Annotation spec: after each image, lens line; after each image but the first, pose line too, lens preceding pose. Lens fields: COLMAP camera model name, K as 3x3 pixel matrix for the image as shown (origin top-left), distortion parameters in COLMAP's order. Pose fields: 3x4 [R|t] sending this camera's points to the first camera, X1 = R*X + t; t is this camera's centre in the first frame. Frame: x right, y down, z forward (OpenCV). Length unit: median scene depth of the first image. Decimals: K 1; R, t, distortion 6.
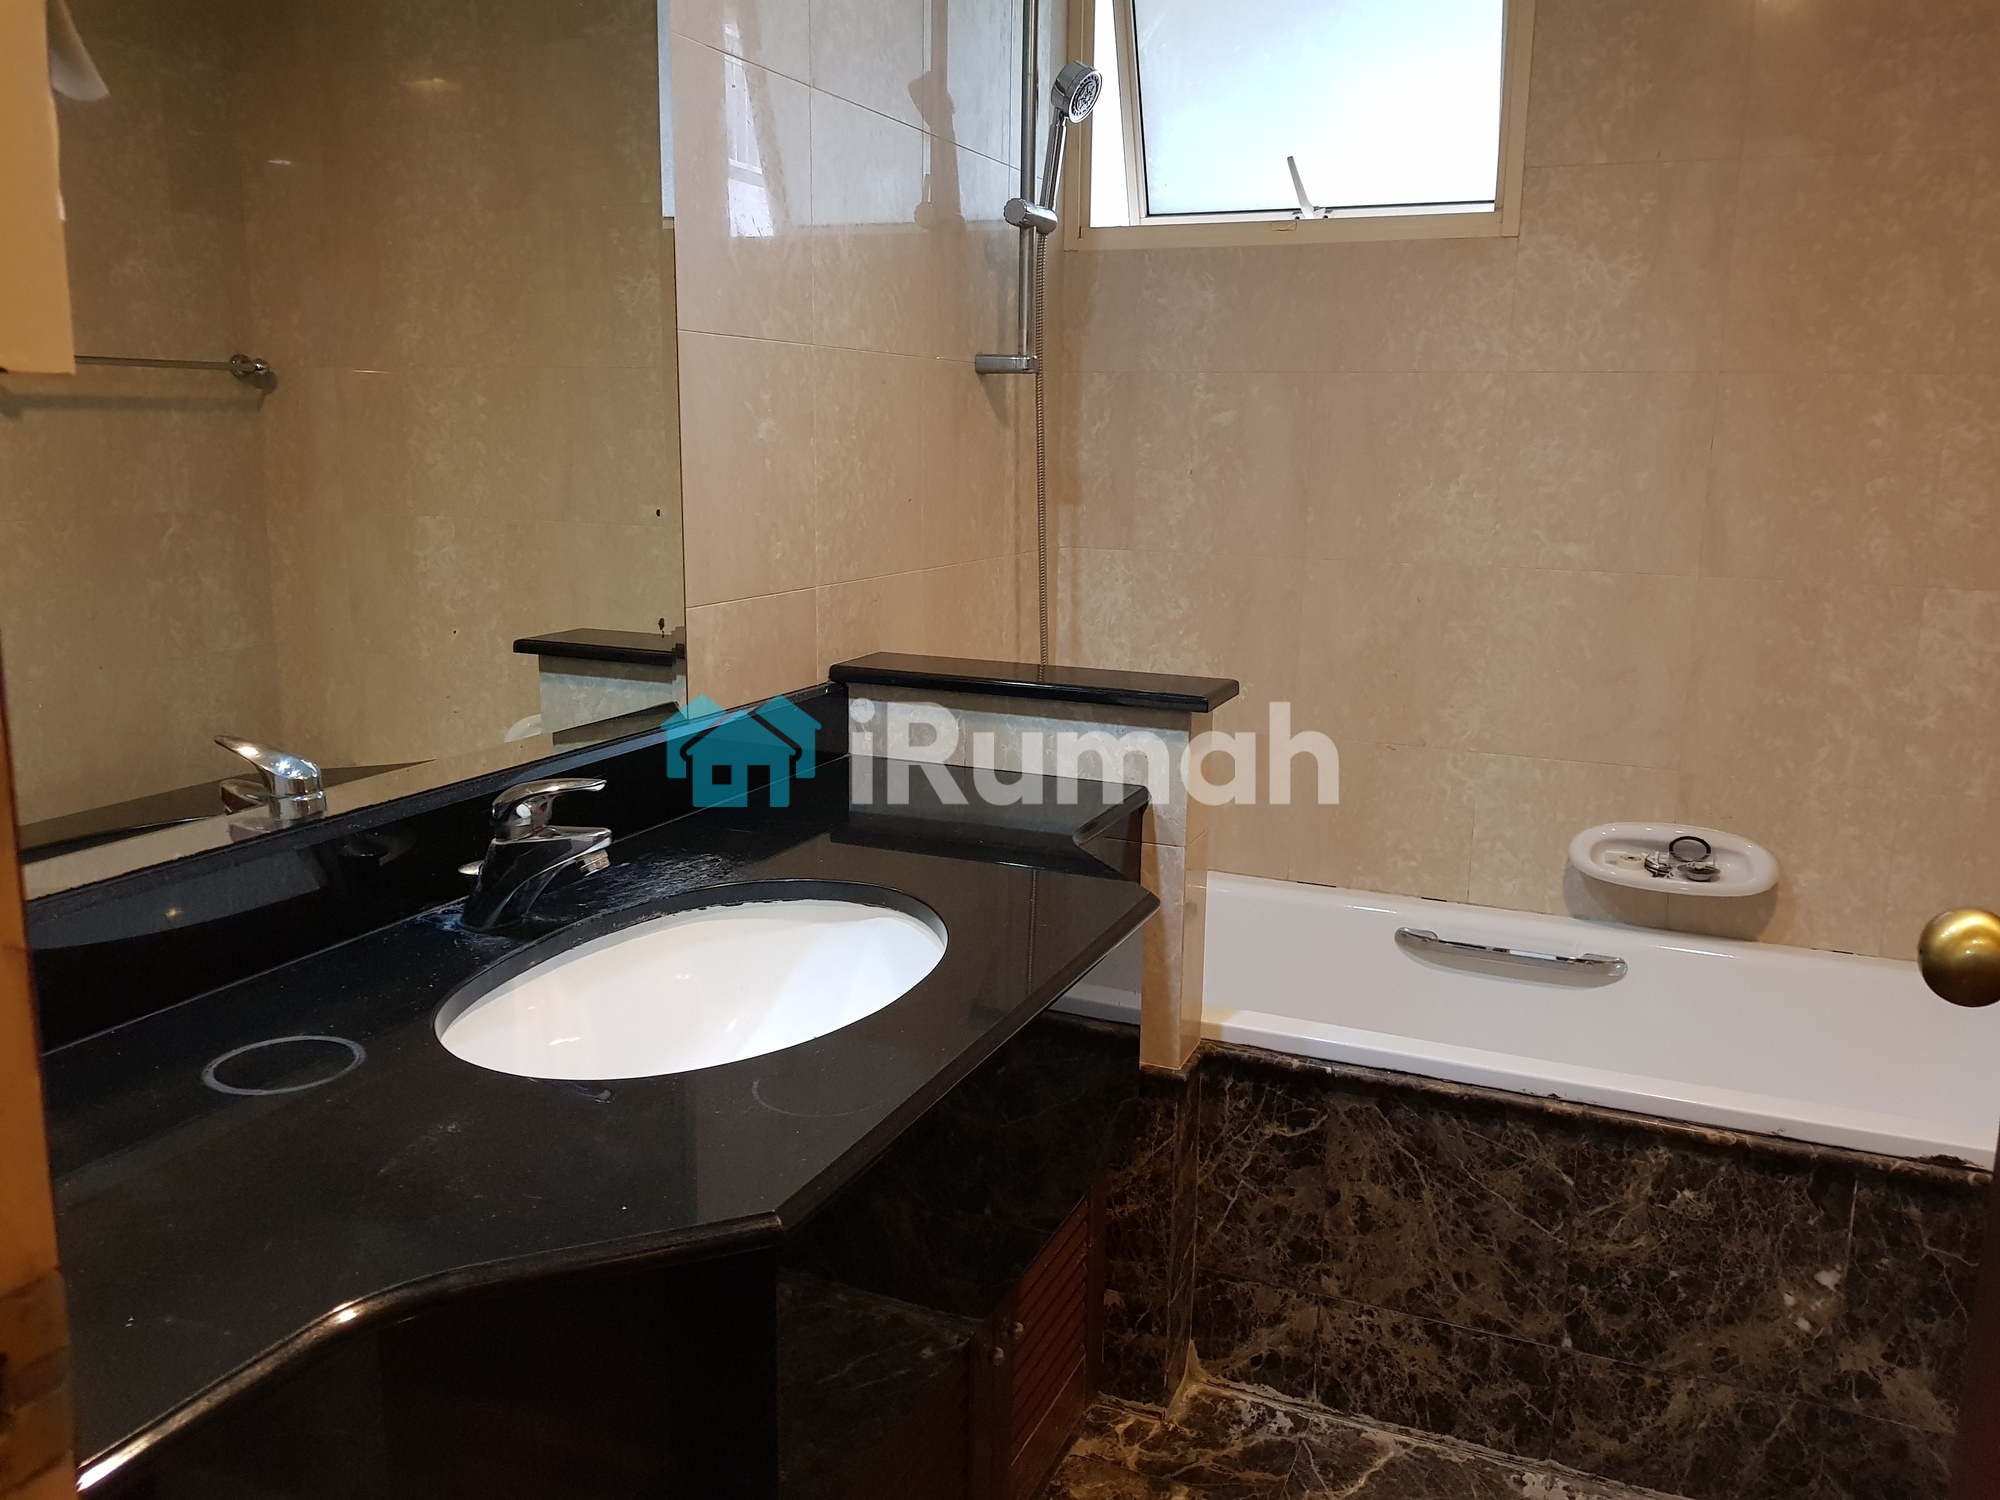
lens RADIAL K [[1587.4, 0, 1010.8], [0, 1587.4, 735.3], [0, 0, 1]] dist [0.035232, -0.041382]
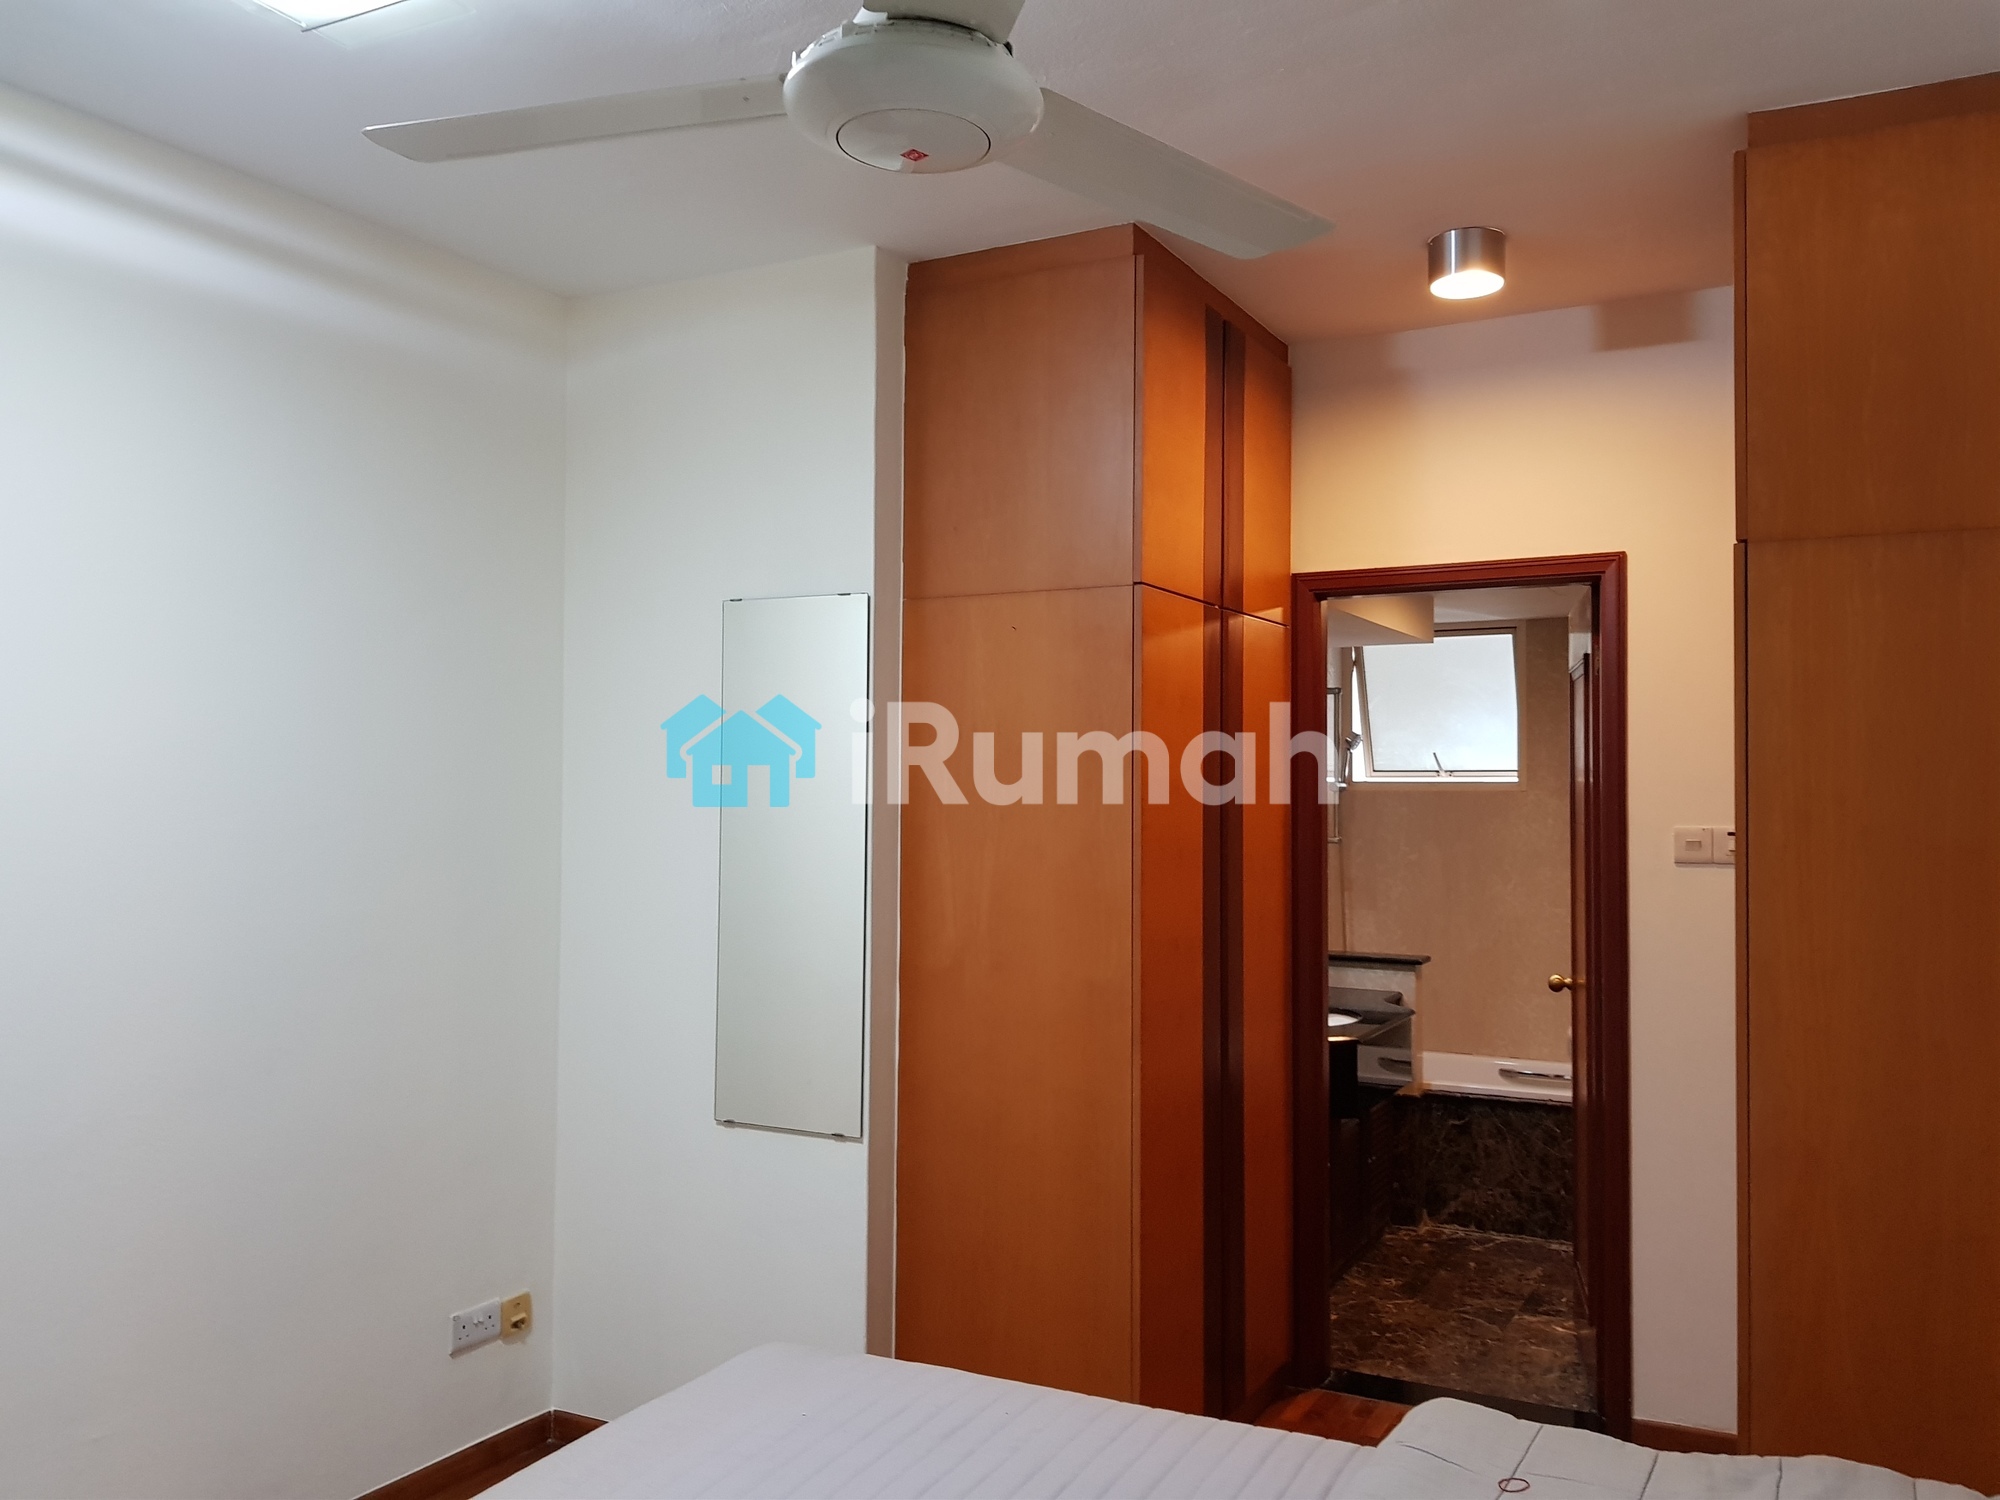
lens RADIAL K [[1587.4, 0, 1010.8], [0, 1587.4, 735.3], [0, 0, 1]] dist [0.035232, -0.041382]
pose [[0.996747, -0.012889, -0.079551, -0.371264], [-0.004832, 0.975792, -0.218647, 0.203943], [0.080444, 0.218320, 0.972556, -1.907528]]
